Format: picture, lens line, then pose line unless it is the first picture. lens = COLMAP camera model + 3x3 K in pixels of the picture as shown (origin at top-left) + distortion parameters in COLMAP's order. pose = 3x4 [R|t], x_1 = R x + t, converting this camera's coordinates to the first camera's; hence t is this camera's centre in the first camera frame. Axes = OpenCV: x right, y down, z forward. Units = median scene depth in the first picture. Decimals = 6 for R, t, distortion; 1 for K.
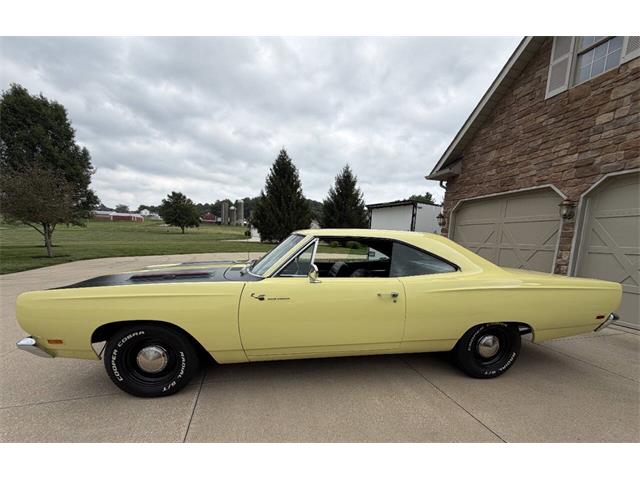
lens RADIAL K [[256.5, 0, 317.6], [0, 256.5, 276.3], [0, 0, 1]] dist [-0.008017, 0.003219]
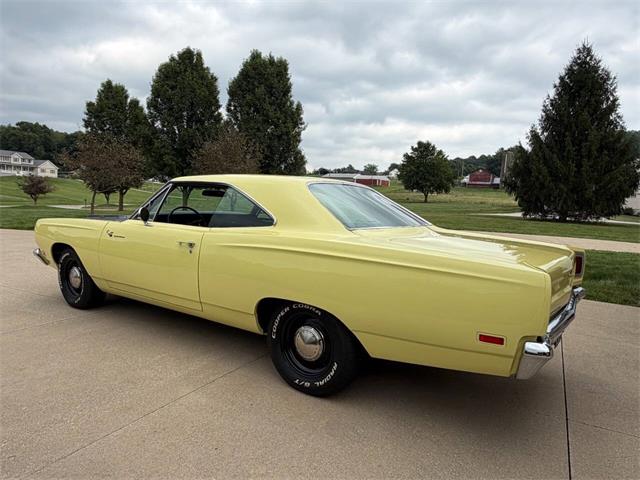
lens RADIAL K [[425.3, 0, 315.9], [0, 425.3, 250.5], [0, 0, 1]] dist [0.008908, -0.008237]
pose [[0.718258, 0.087797, -0.690215, 0.669518], [-0.126684, 0.991927, -0.005656, 0.018802], [0.684146, 0.091502, 0.723582, 0.093672]]
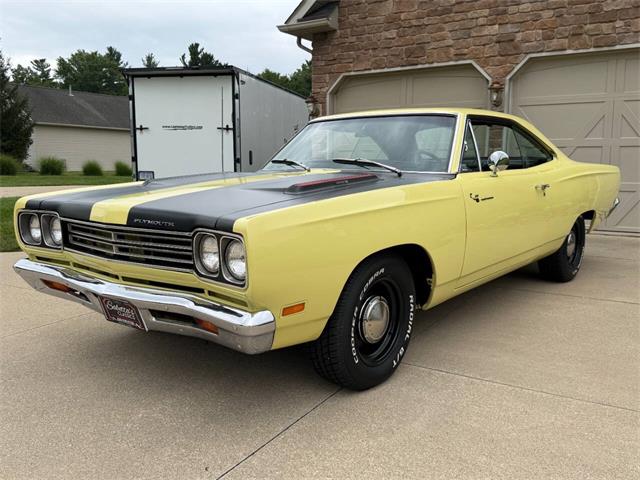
lens RADIAL K [[583.8, 0, 316.9], [0, 583.8, 235.8], [0, 0, 1]] dist [0.021482, 0.000000]
pose [[0.736601, -0.120875, 0.665438, -0.631277], [0.121859, 0.991517, 0.045216, 0.022060], [-0.665258, 0.047783, 0.745083, 0.029489]]
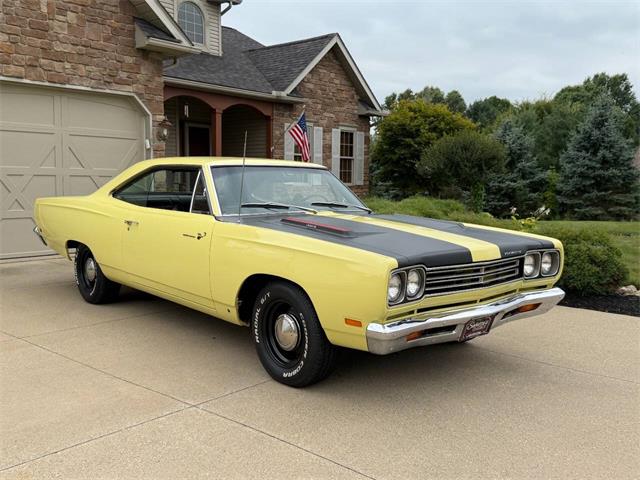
lens RADIAL K [[625.9, 0, 321.3], [0, 625.9, 237.8], [0, 0, 1]] dist [0.032091, 0.000000]
pose [[-0.559838, -0.119631, 0.819921, -0.907056], [0.085670, 0.975863, 0.200878, -0.172118], [-0.824162, 0.182702, -0.536076, 1.047334]]
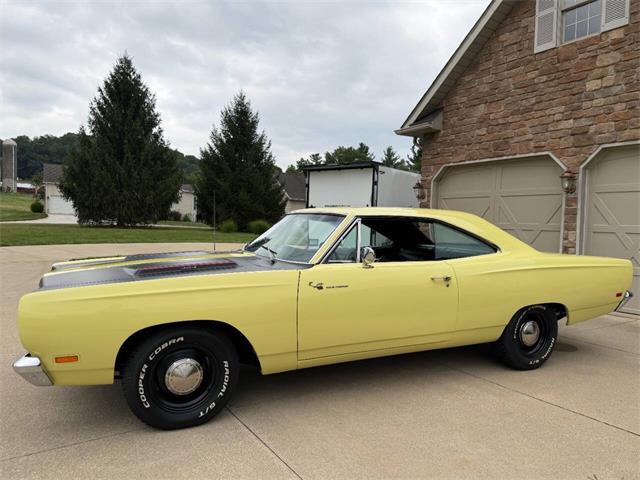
lens RADIAL K [[460.6, 0, 316.7], [0, 460.6, 242.3], [0, 0, 1]] dist [0.015397, -0.013809]
pose [[0.954612, -0.020935, 0.297114, -0.260455], [0.047839, 0.995353, -0.083570, 0.024052], [-0.293984, 0.093991, 0.951178, -0.182873]]
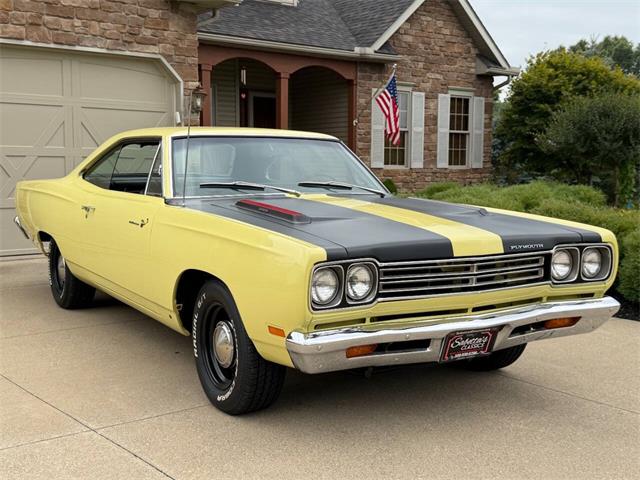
lens RADIAL K [[805.5, 0, 317.1], [0, 805.5, 241.1], [0, 0, 1]] dist [0.077048, 0.000000]
pose [[-0.400799, -0.124571, 0.907658, -0.995772], [0.112948, 0.976437, 0.183886, -0.140757], [-0.909177, 0.176219, -0.377285, 0.895020]]
